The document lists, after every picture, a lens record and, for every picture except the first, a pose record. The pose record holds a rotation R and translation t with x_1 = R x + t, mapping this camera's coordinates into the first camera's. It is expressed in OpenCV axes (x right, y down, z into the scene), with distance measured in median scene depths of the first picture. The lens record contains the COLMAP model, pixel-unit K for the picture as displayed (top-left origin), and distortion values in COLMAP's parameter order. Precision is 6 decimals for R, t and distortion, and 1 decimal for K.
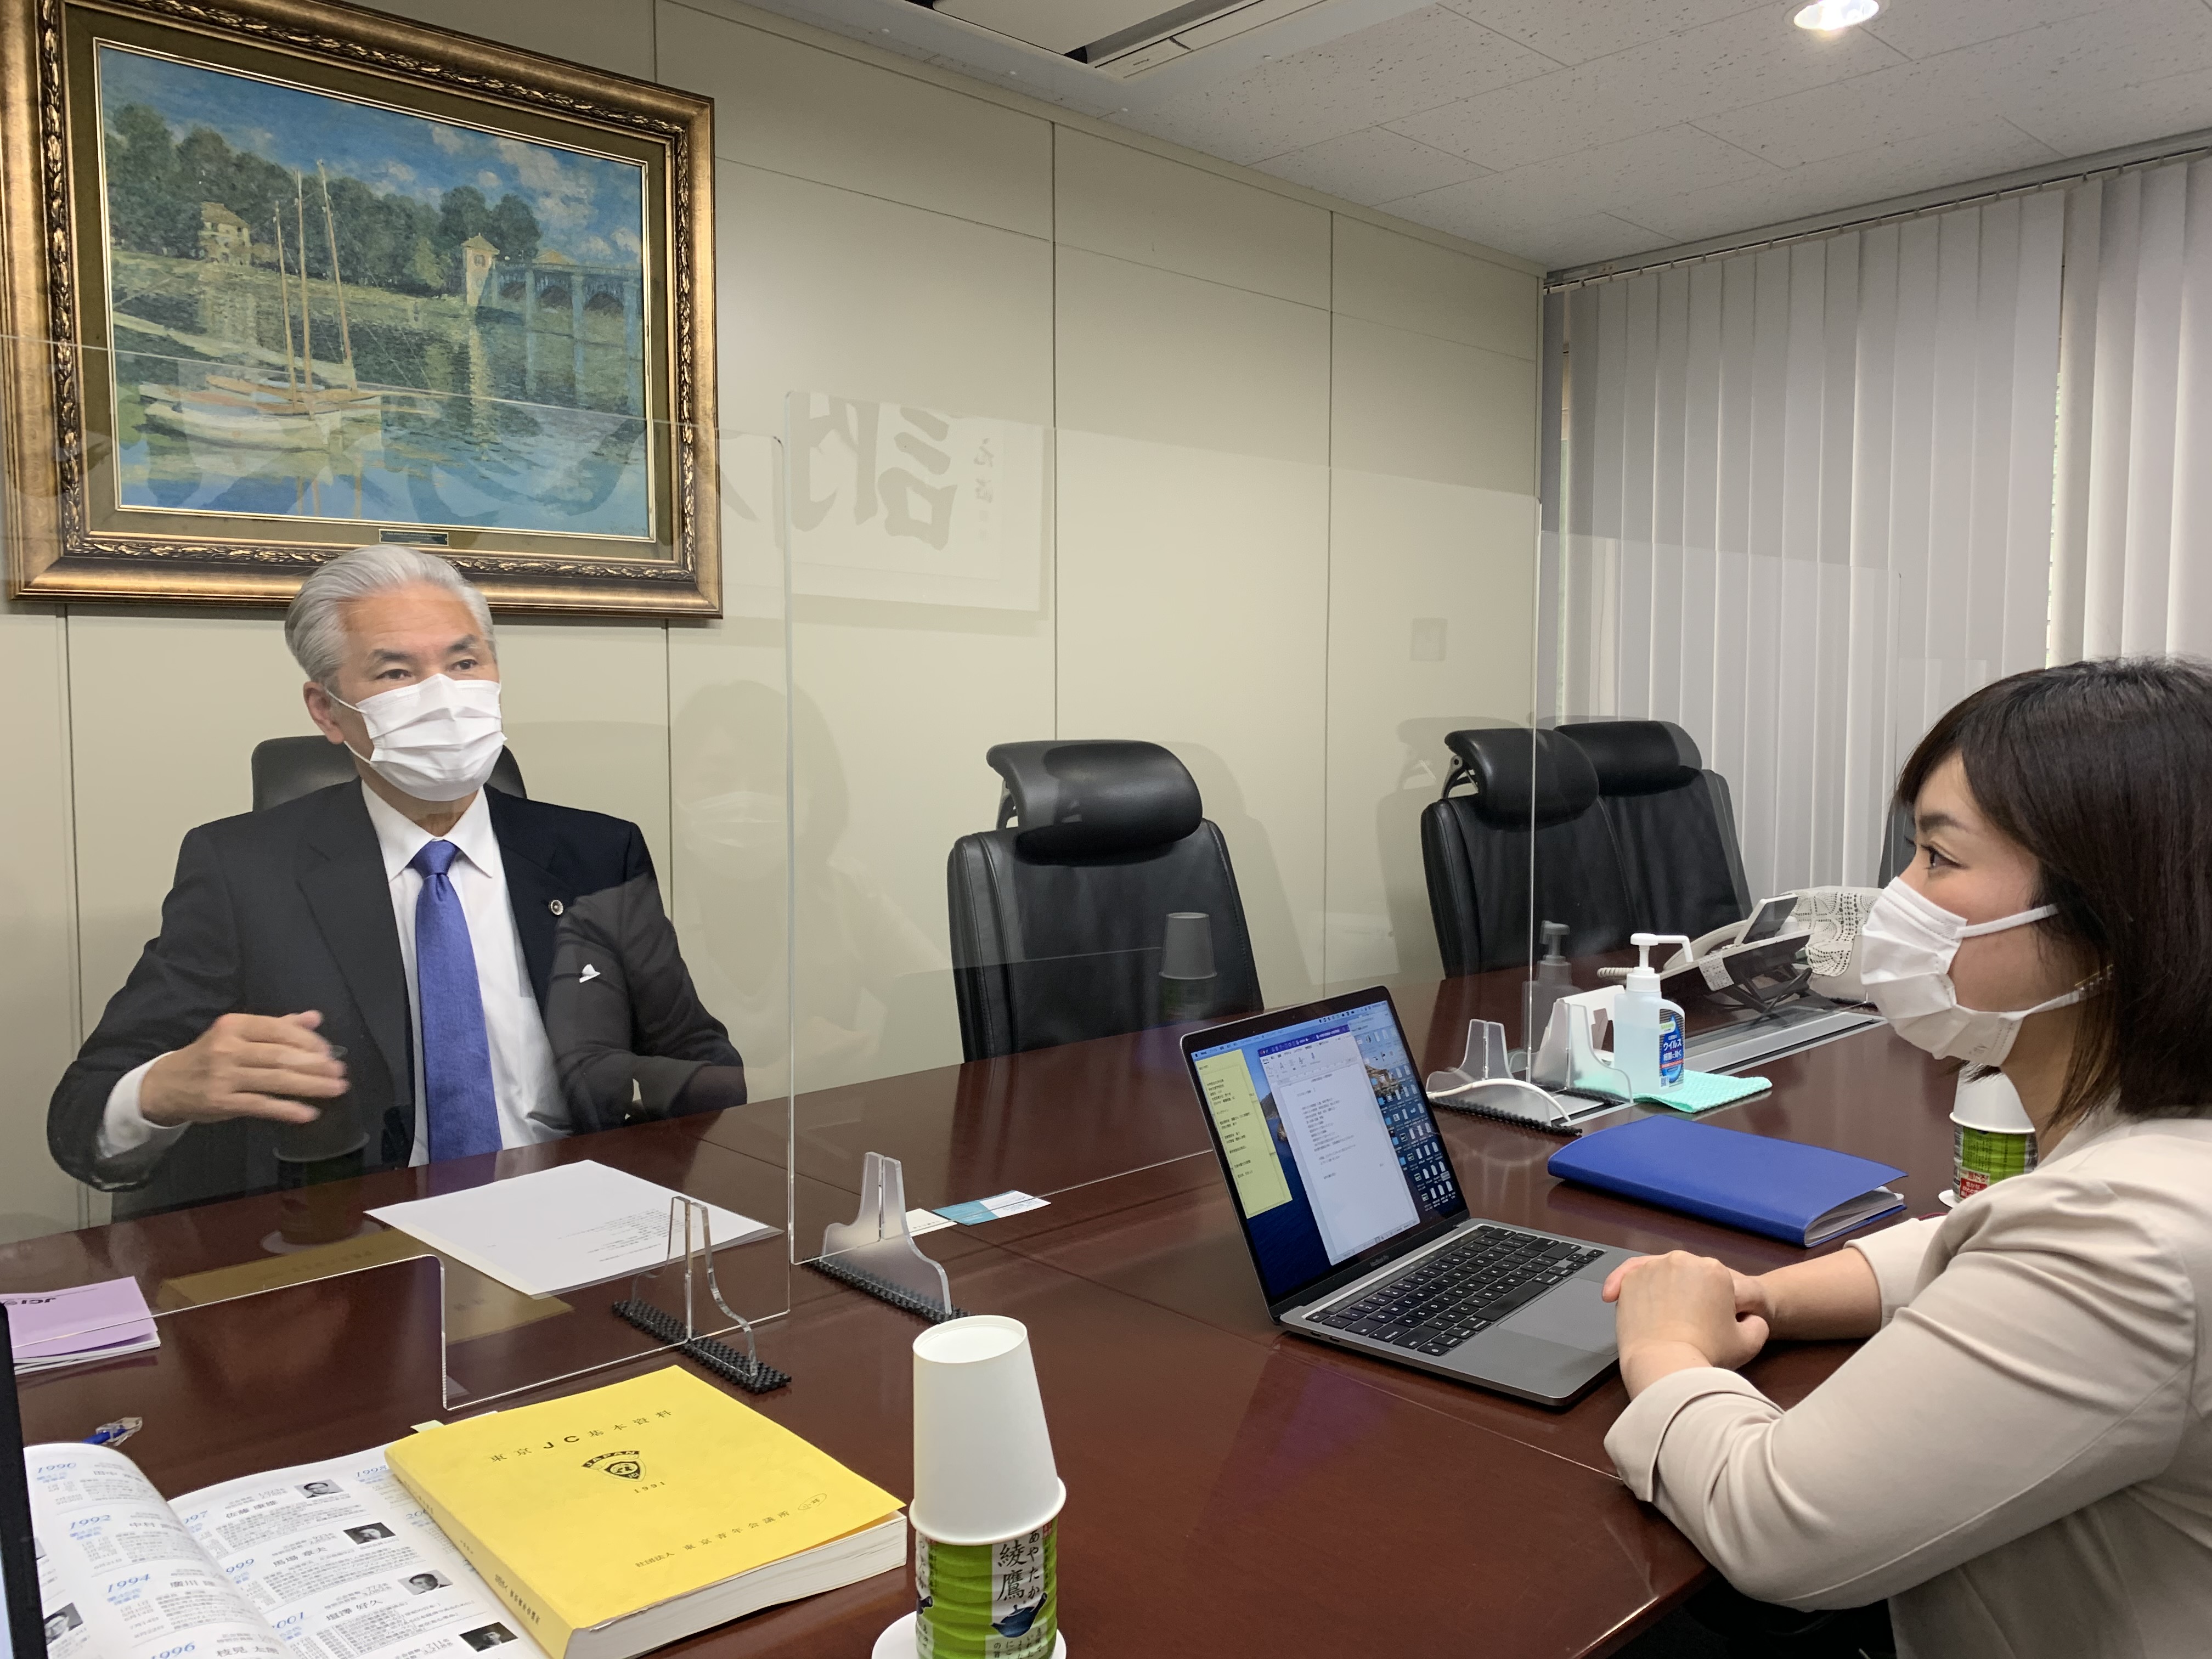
lens RADIAL K [[1665.5, 0, 1110.7], [0, 1665.5, 822.6], [0, 0, 1]] dist [0.002682, -0.004923]
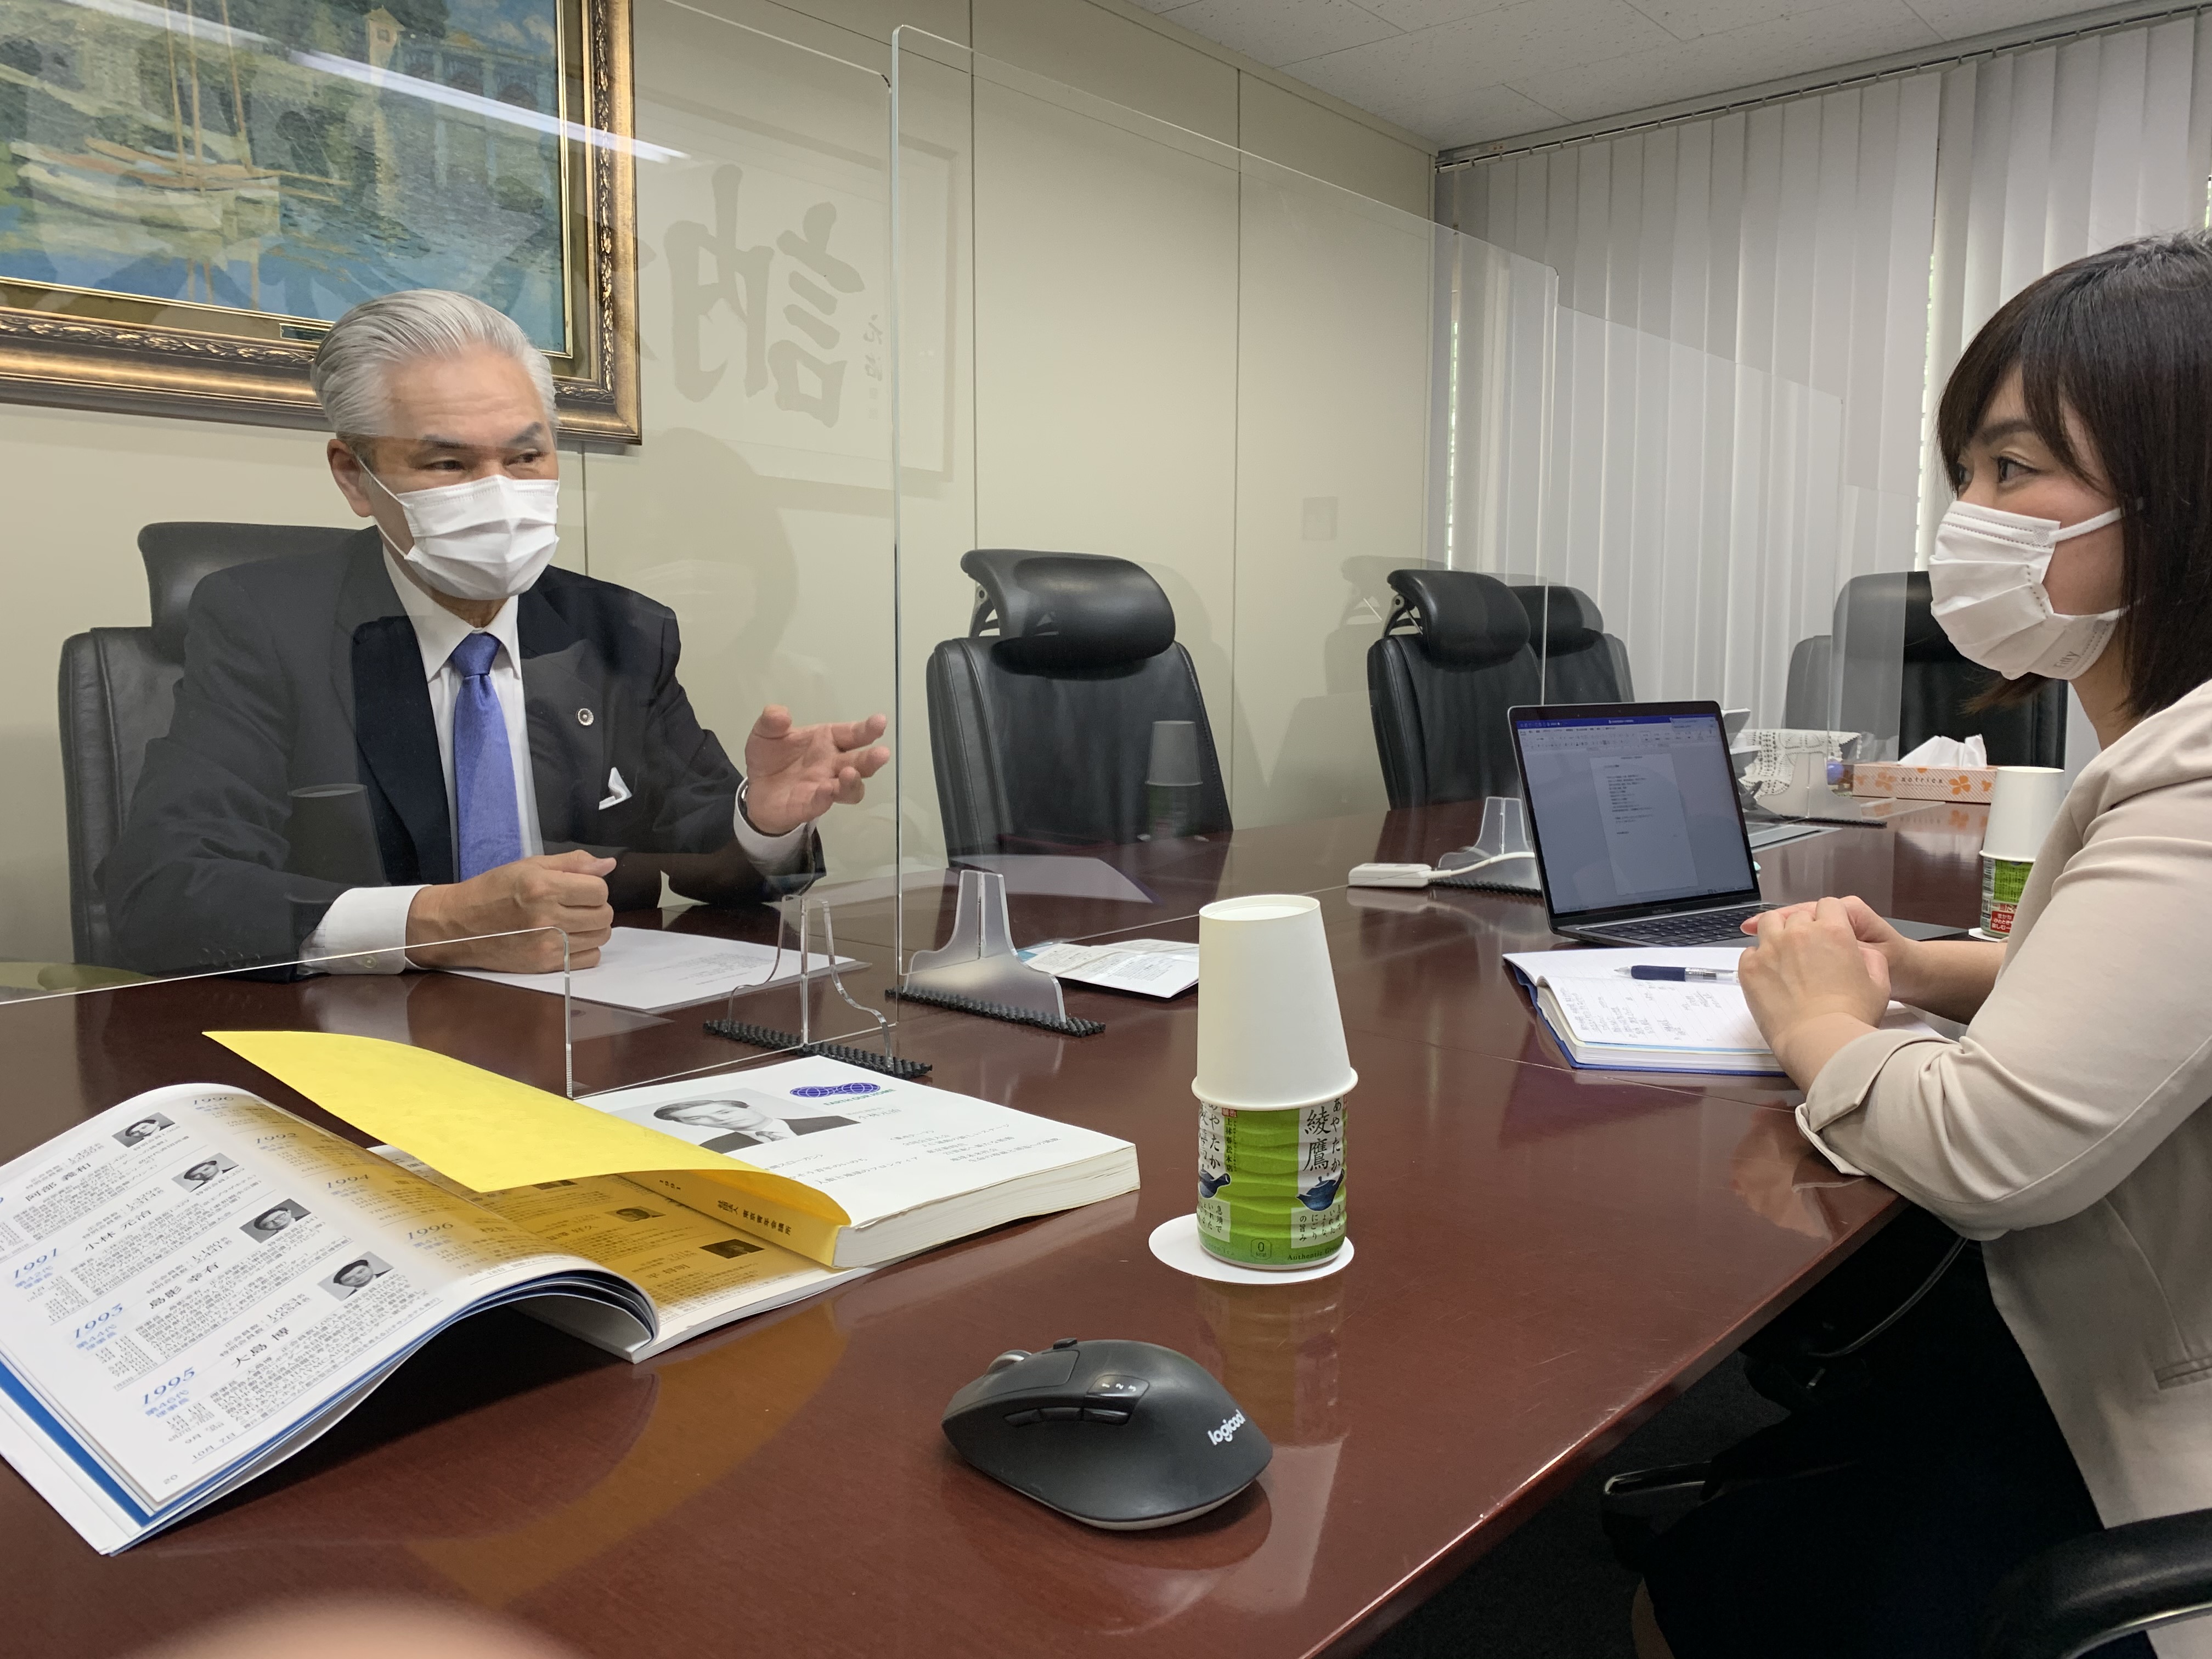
lens RADIAL K [[1665.5, 0, 1110.7], [0, 1665.5, 822.6], [0, 0, 1]] dist [0.002682, -0.004923]
pose [[0.993347, -0.010397, 0.114688, -0.092178], [0.007409, 0.999623, 0.026454, 0.079671], [-0.114920, -0.025429, 0.993049, 0.026414]]
